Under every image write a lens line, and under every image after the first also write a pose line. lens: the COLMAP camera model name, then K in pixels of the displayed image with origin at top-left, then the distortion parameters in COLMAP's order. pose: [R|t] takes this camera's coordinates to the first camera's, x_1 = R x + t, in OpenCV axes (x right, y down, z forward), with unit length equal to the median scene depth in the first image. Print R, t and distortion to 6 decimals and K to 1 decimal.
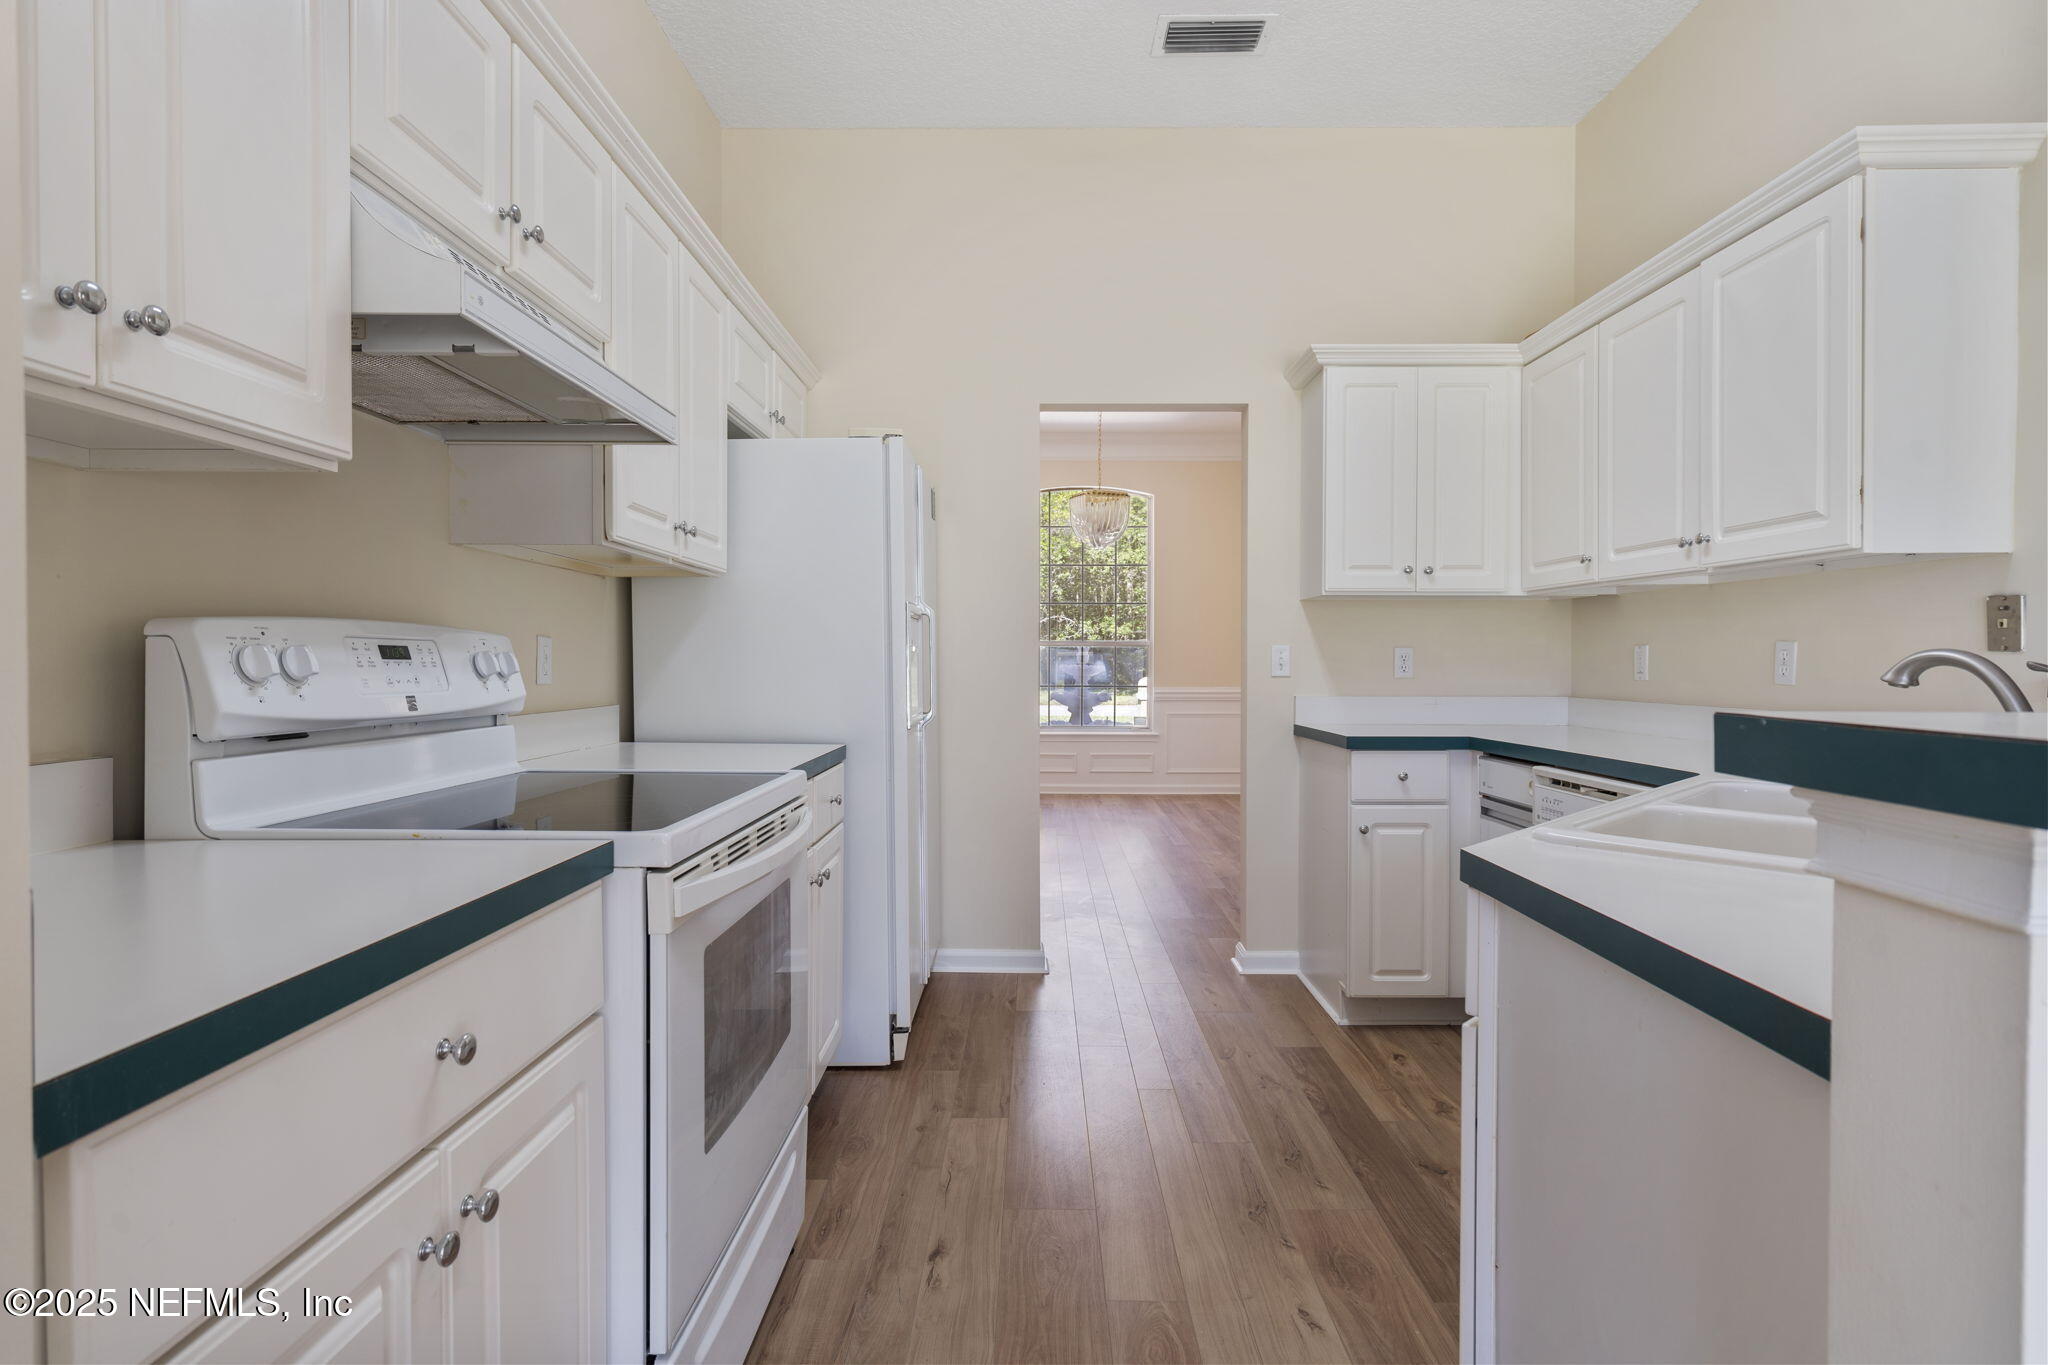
lens RADIAL K [[1060.3, 0, 1024.0], [0, 1060.3, 682.5], [0, 0, 1]] dist [-0.002307, -0.000437]
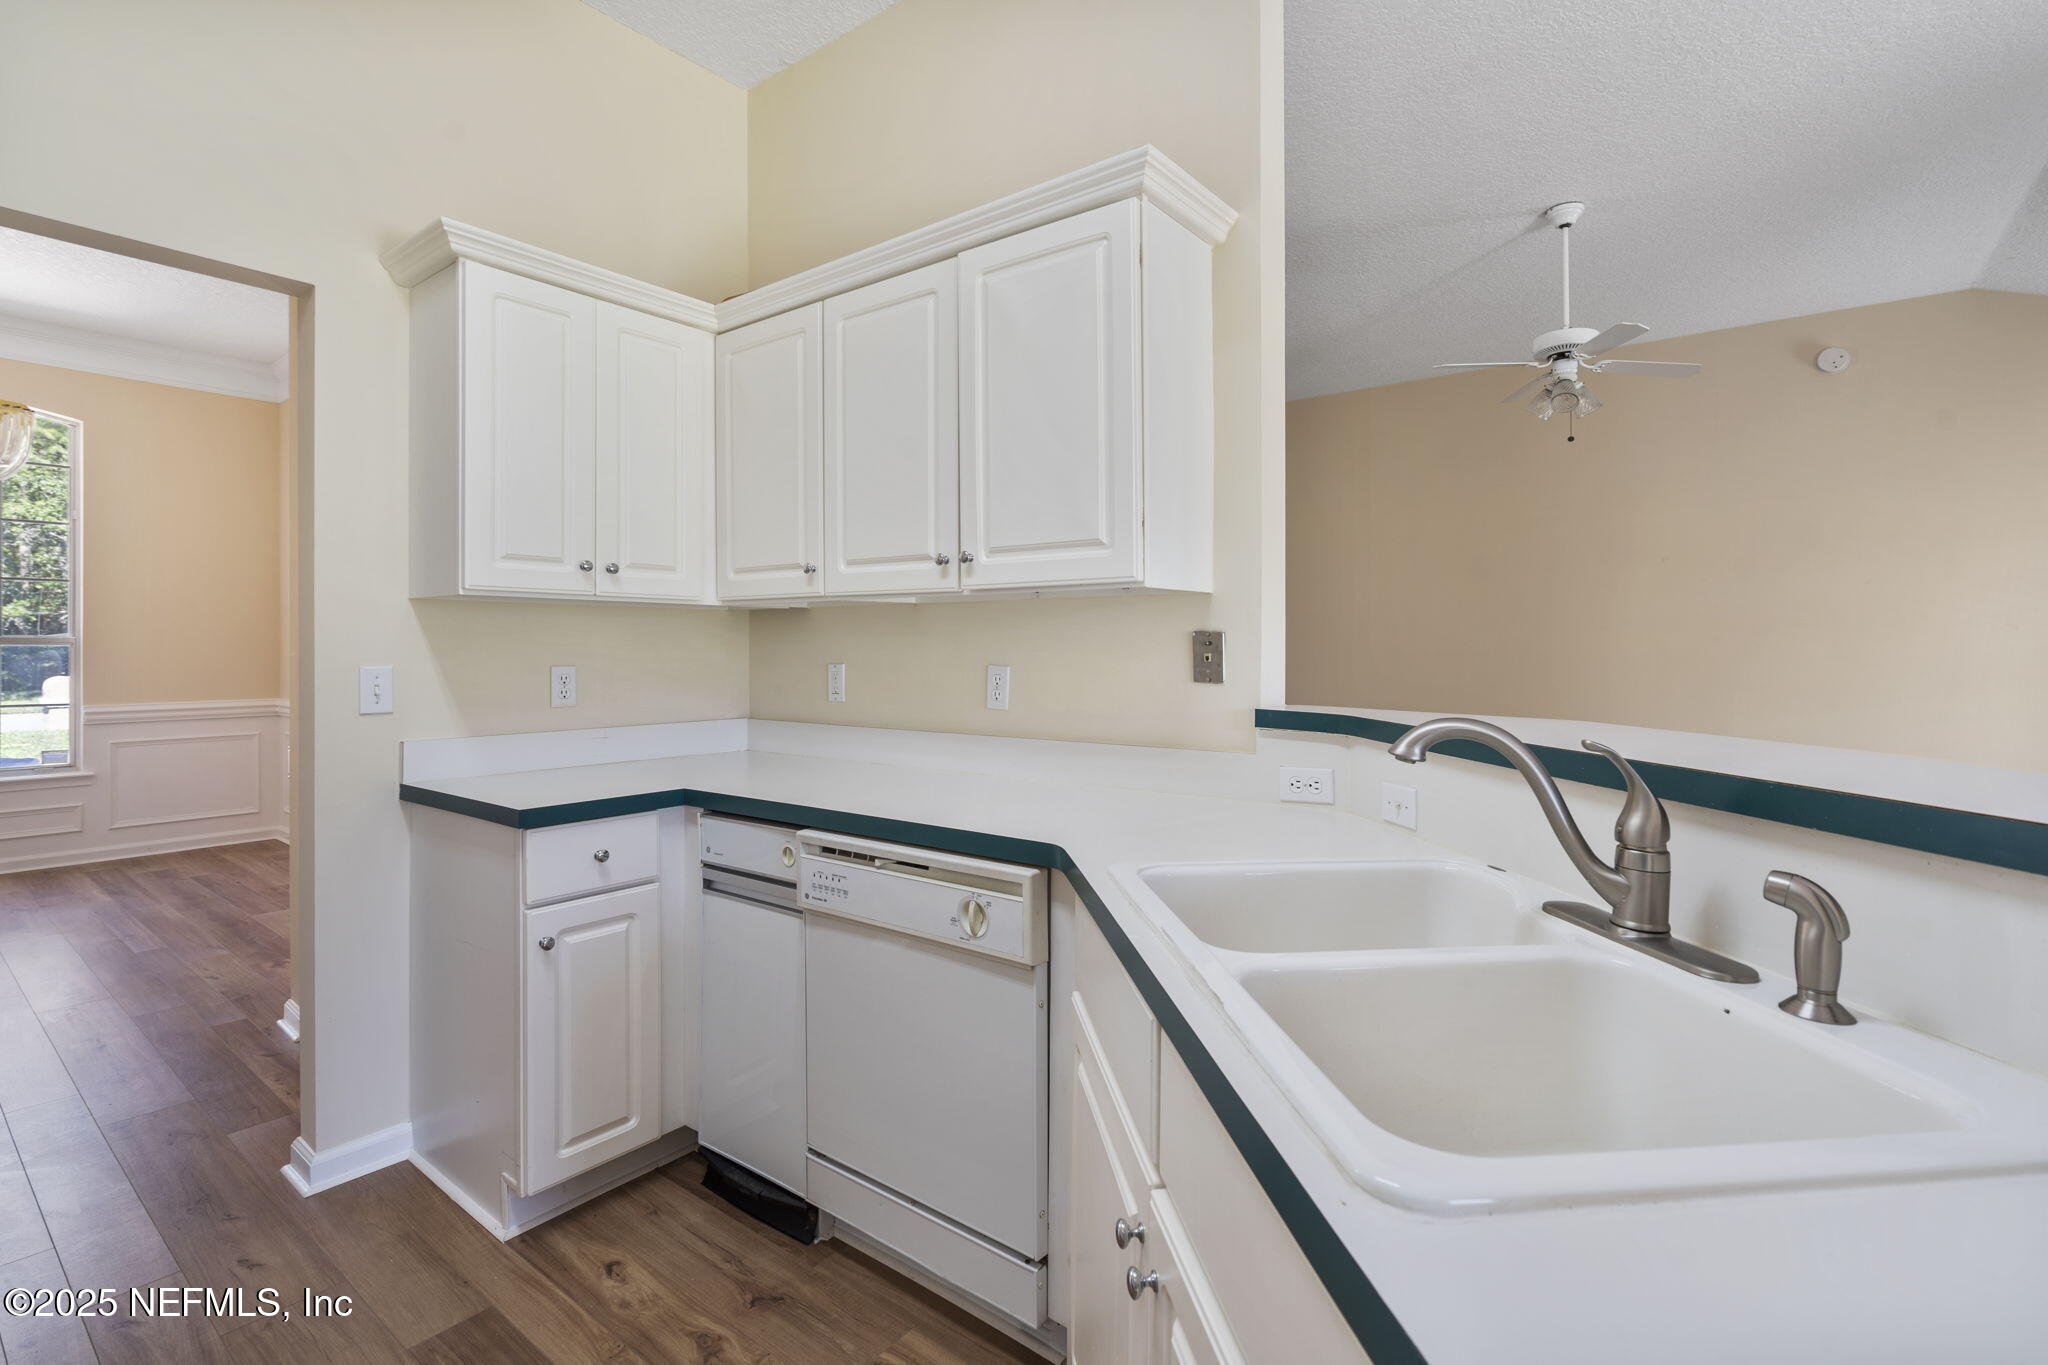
lens RADIAL K [[938.7, 0, 1024.5], [0, 938.7, 646.7], [0, 0, 1]] dist [-0.005154, 0.001586]
pose [[0.606137, -0.000146, 0.795360, 0.027413], [0.015391, 0.999815, -0.011546, -0.039671], [-0.795211, 0.019240, 0.606027, 0.380540]]
